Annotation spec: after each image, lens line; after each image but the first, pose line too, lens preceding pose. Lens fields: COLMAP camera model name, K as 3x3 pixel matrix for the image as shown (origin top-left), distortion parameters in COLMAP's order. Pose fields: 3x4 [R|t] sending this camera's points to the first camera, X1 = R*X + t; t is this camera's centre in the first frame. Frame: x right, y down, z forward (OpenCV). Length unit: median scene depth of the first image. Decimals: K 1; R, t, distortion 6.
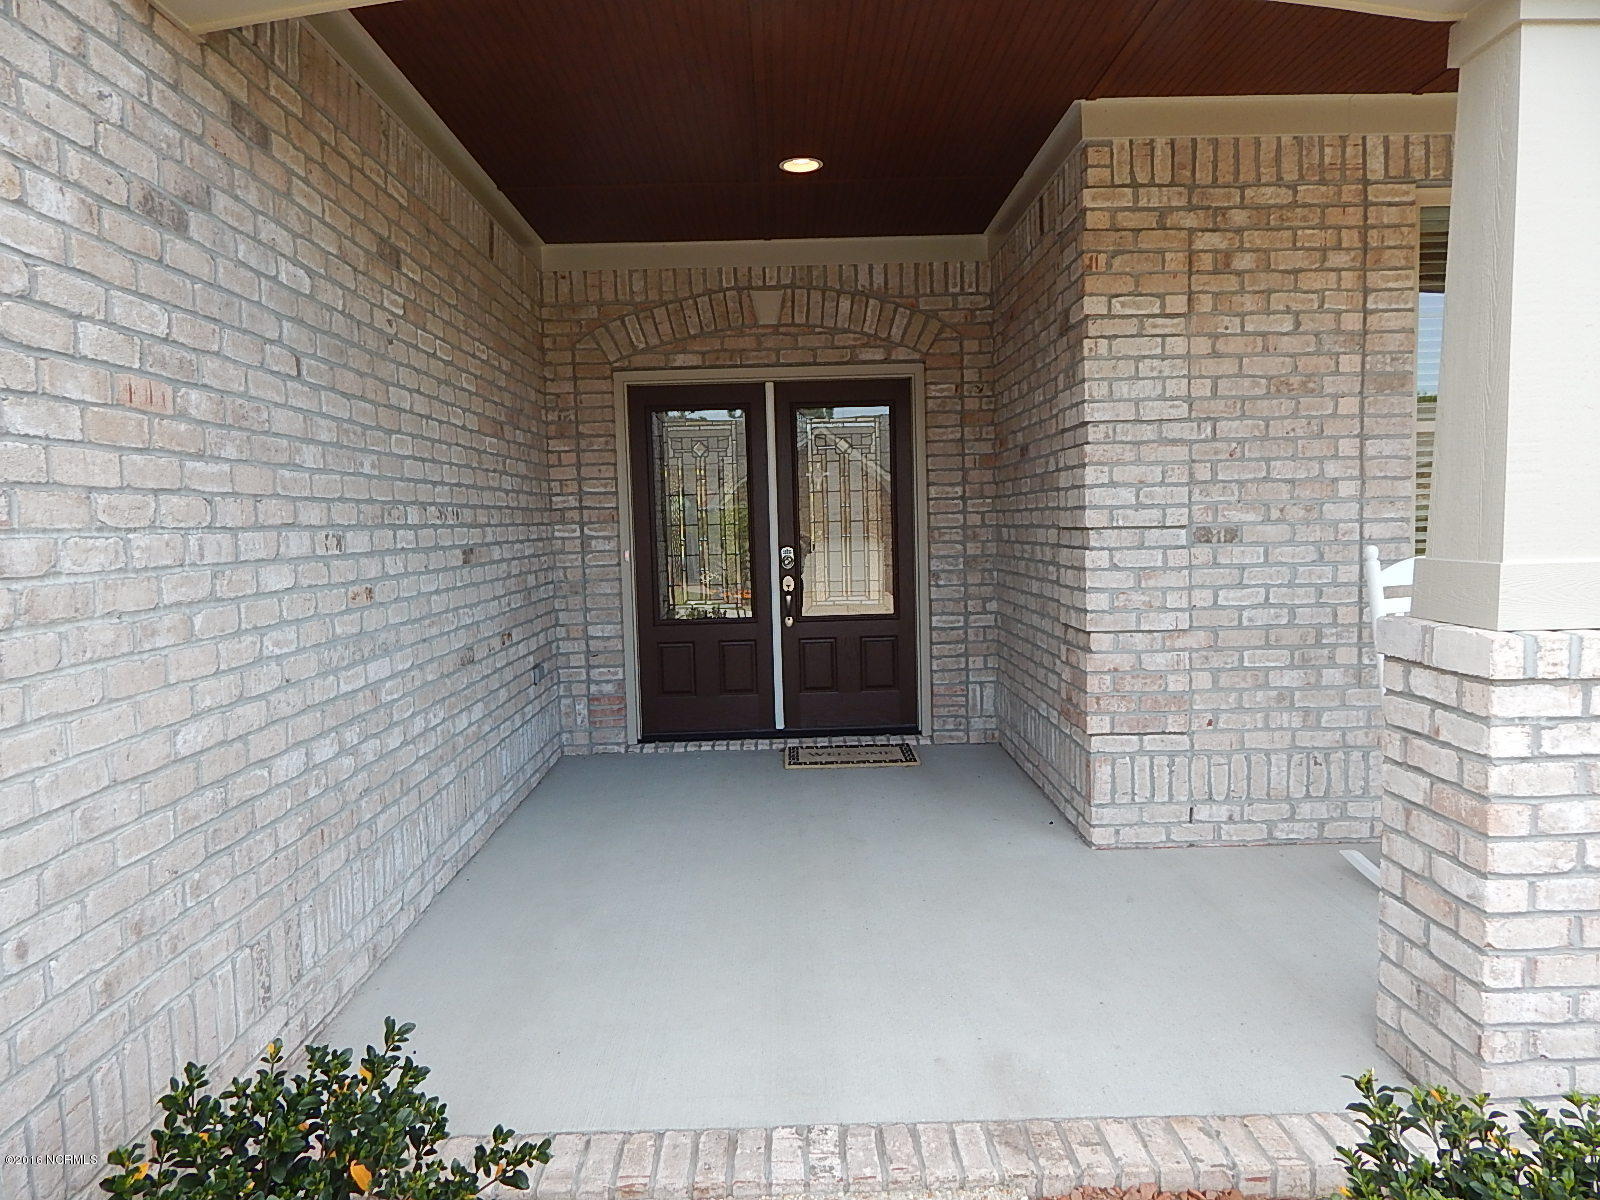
lens RADIAL K [[1048.8, 0, 800.5], [0, 1048.8, 598.8], [0, 0, 1]] dist [-0.001105, -0.000223]
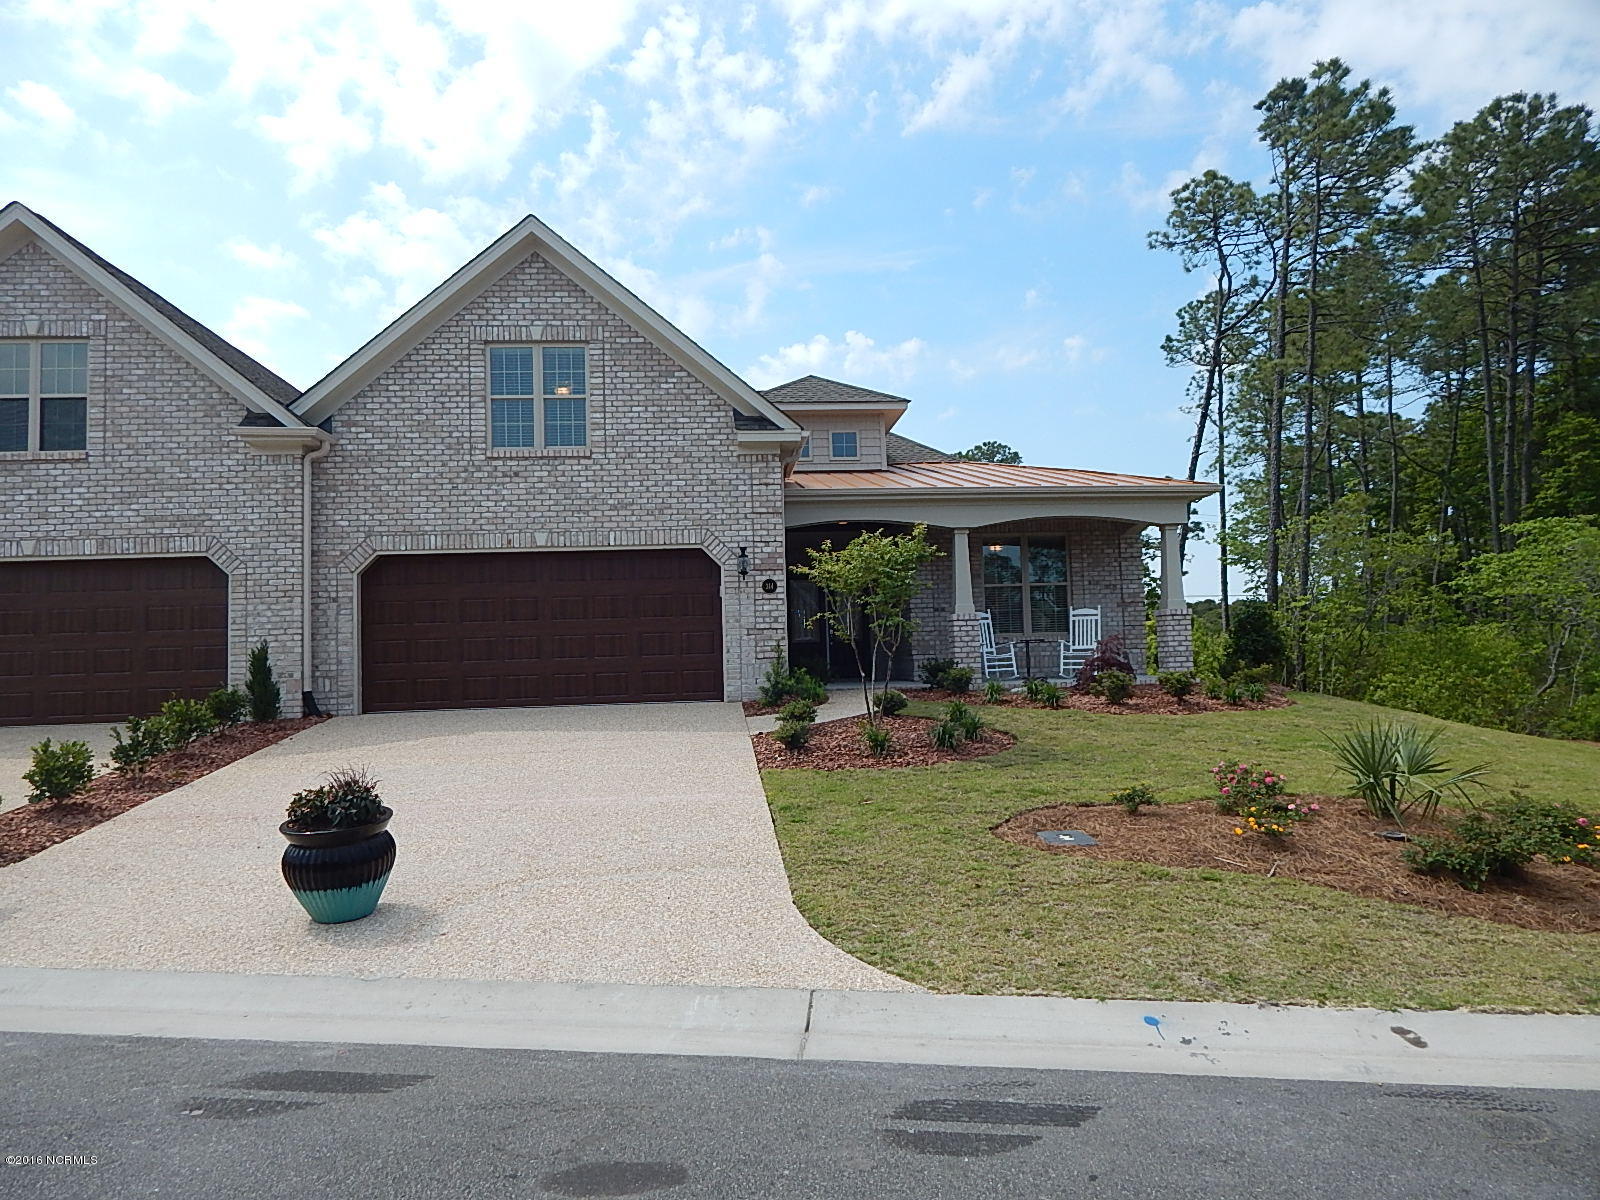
lens RADIAL K [[1048.8, 0, 800.0], [0, 1048.8, 602.6], [0, 0, 1]] dist [-0.001105, -0.000223]
pose [[0.996698, 0.000231, 0.081196, -0.563620], [0.010645, 0.990993, -0.133489, 0.502703], [-0.080495, 0.133912, 0.987719, -3.395911]]
